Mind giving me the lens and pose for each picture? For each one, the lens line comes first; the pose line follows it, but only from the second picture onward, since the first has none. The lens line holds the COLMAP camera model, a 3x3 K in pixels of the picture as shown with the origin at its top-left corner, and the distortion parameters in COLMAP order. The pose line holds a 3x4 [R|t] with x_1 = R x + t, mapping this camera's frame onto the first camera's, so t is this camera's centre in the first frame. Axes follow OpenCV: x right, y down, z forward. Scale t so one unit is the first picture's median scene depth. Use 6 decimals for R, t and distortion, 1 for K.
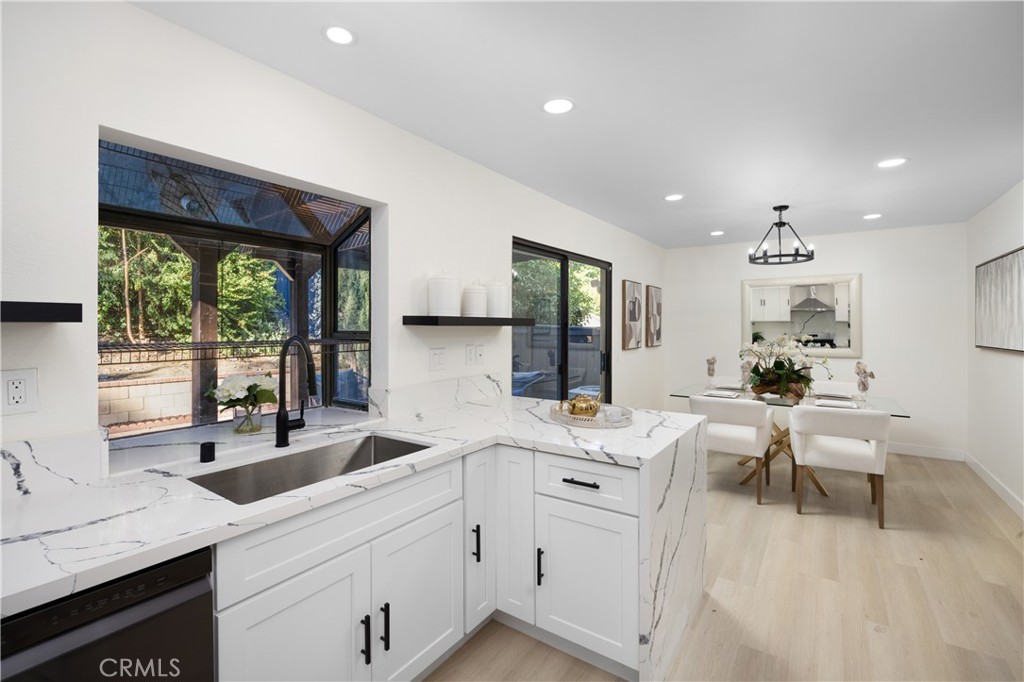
lens RADIAL K [[449.4, 0, 506.7], [0, 449.4, 328.5], [0, 0, 1]] dist [-0.007124, -0.001582]
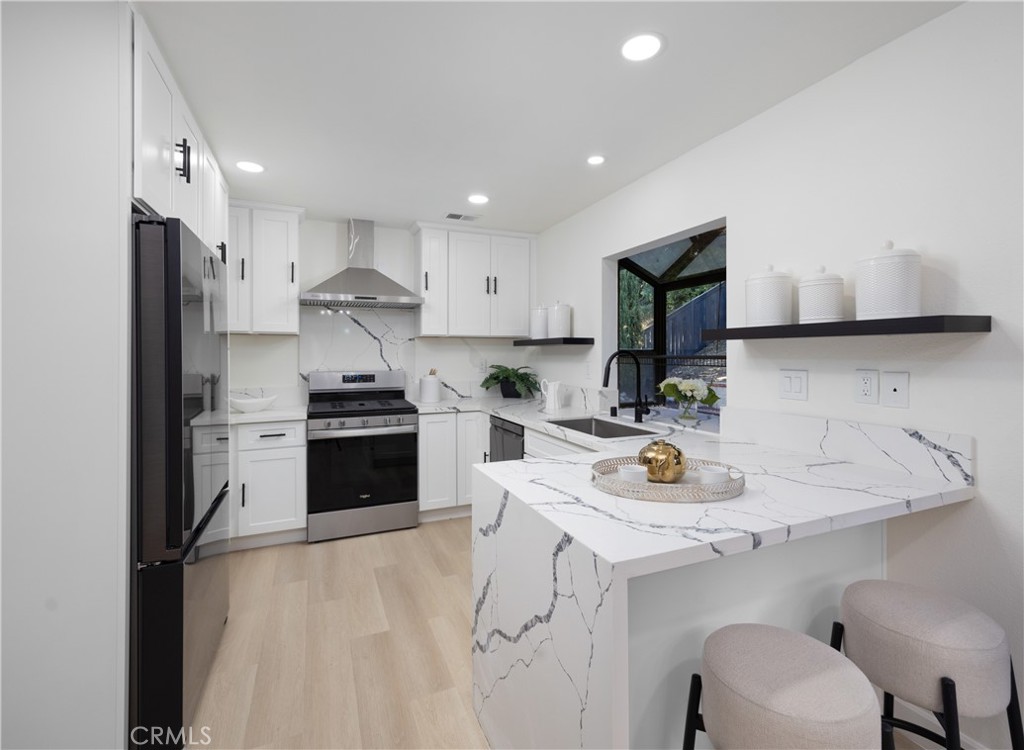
lens RADIAL K [[465.6, 0, 524.1], [0, 465.6, 354.0], [0, 0, 1]] dist [0.002476, -0.001229]
pose [[-0.509868, 0.003550, -0.860245, 0.474430], [0.000484, 0.999993, 0.003840, 0.010099], [0.860253, 0.001542, -0.509866, 0.656308]]
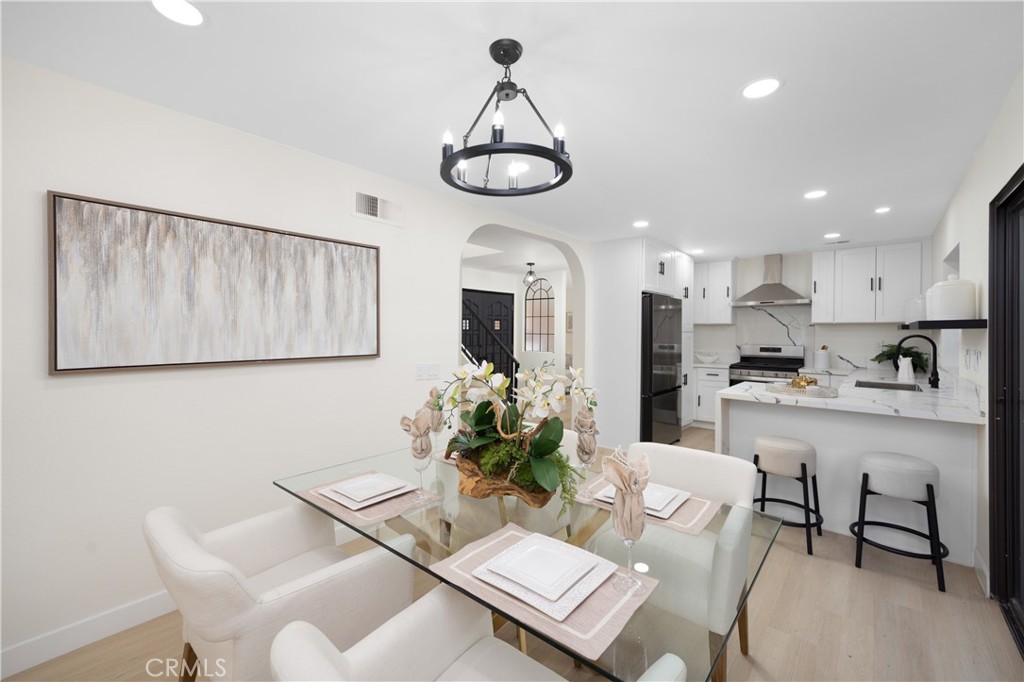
lens RADIAL K [[410.8, 0, 514.6], [0, 410.8, 336.0], [0, 0, 1]] dist [-0.000983, 0.000538]
pose [[-0.995068, -0.002616, 0.099158, 0.553999], [-0.001214, 0.999898, 0.014198, -0.001770], [-0.099185, 0.014007, -0.994970, 1.370575]]
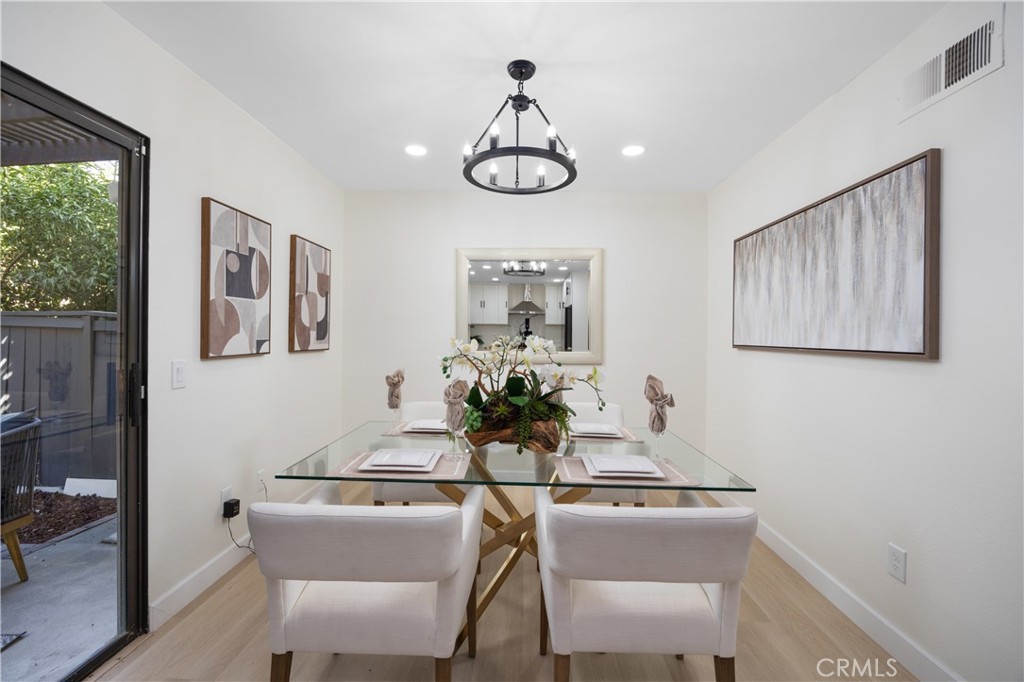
lens RADIAL K [[449.4, 0, 512.6], [0, 449.4, 337.6], [0, 0, 1]] dist [-0.007124, -0.001582]
pose [[0.831380, 0.006722, 0.555663, 0.324267], [-0.009005, 0.999959, 0.001377, 0.027924], [-0.555631, -0.006149, 0.831407, 0.580879]]
